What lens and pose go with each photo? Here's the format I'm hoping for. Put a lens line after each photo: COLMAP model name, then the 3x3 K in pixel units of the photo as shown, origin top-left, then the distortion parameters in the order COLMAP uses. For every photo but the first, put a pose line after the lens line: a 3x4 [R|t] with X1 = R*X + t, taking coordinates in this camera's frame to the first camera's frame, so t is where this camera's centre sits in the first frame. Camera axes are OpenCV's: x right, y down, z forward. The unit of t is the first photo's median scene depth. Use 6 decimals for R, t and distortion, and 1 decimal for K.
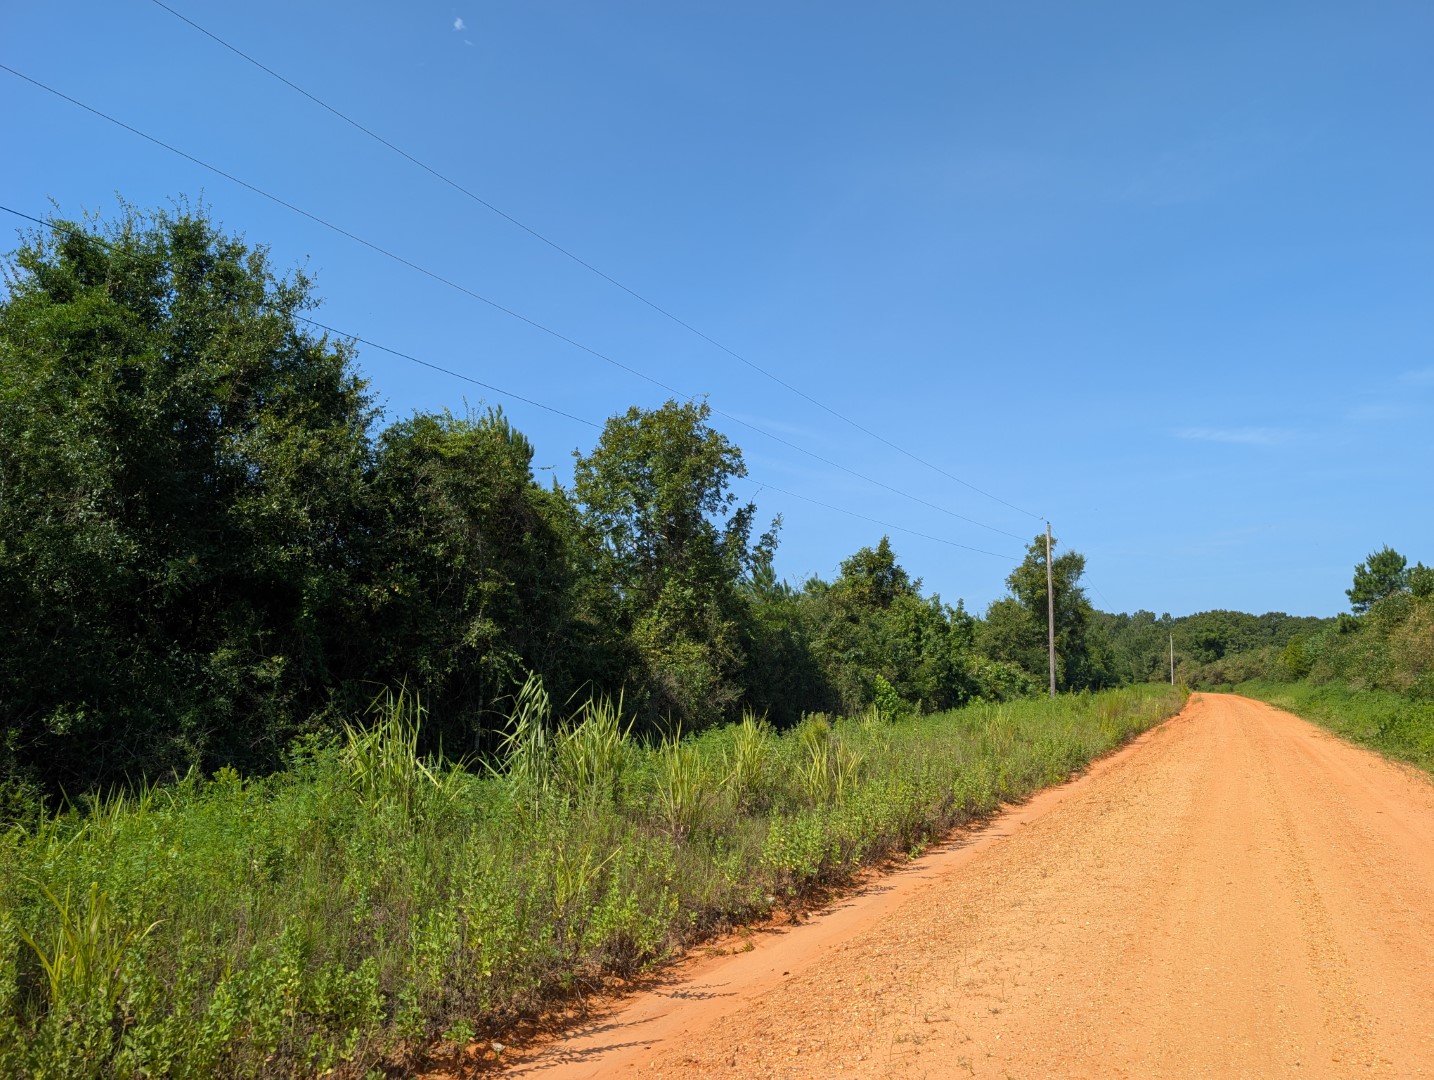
lens RADIAL K [[1020.9, 0, 717.4], [0, 1020.9, 538.8], [0, 0, 1]] dist [0.001466, 0.000209]
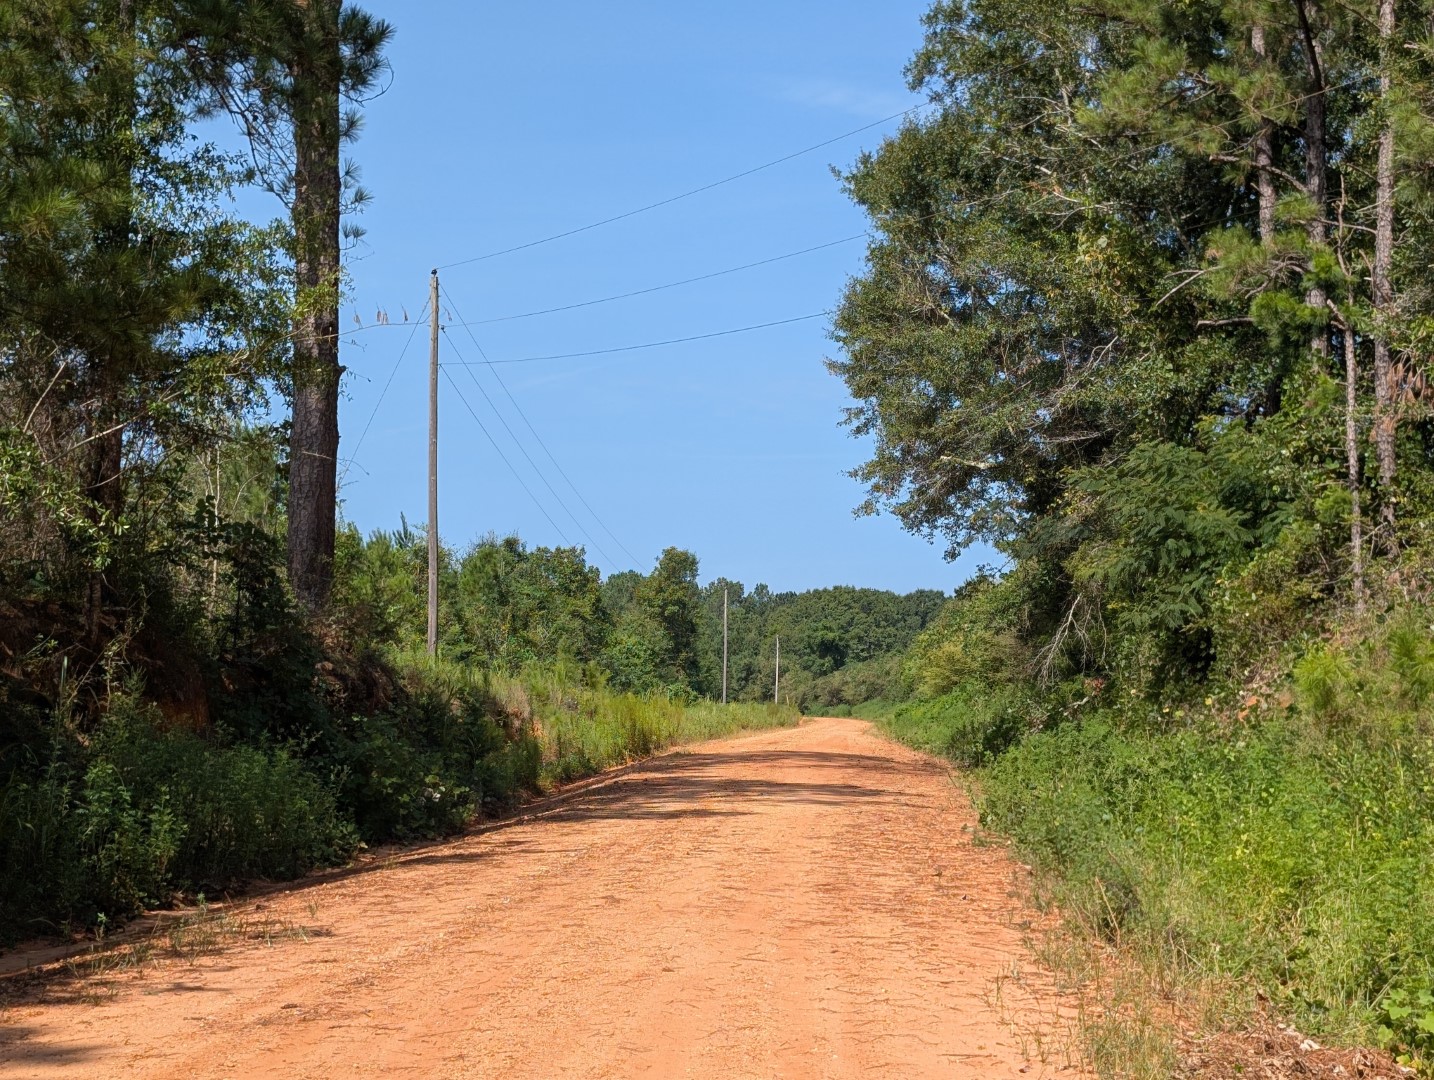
lens RADIAL K [[2058.0, 0, 717.0], [0, 2058.0, 540.8], [0, 0, 1]] dist [0.049050, 0.000000]
pose [[0.923489, 0.030614, 0.382401, -0.116731], [-0.053415, 0.997362, 0.049151, -0.032690], [-0.379888, -0.065816, 0.922688, -0.243314]]
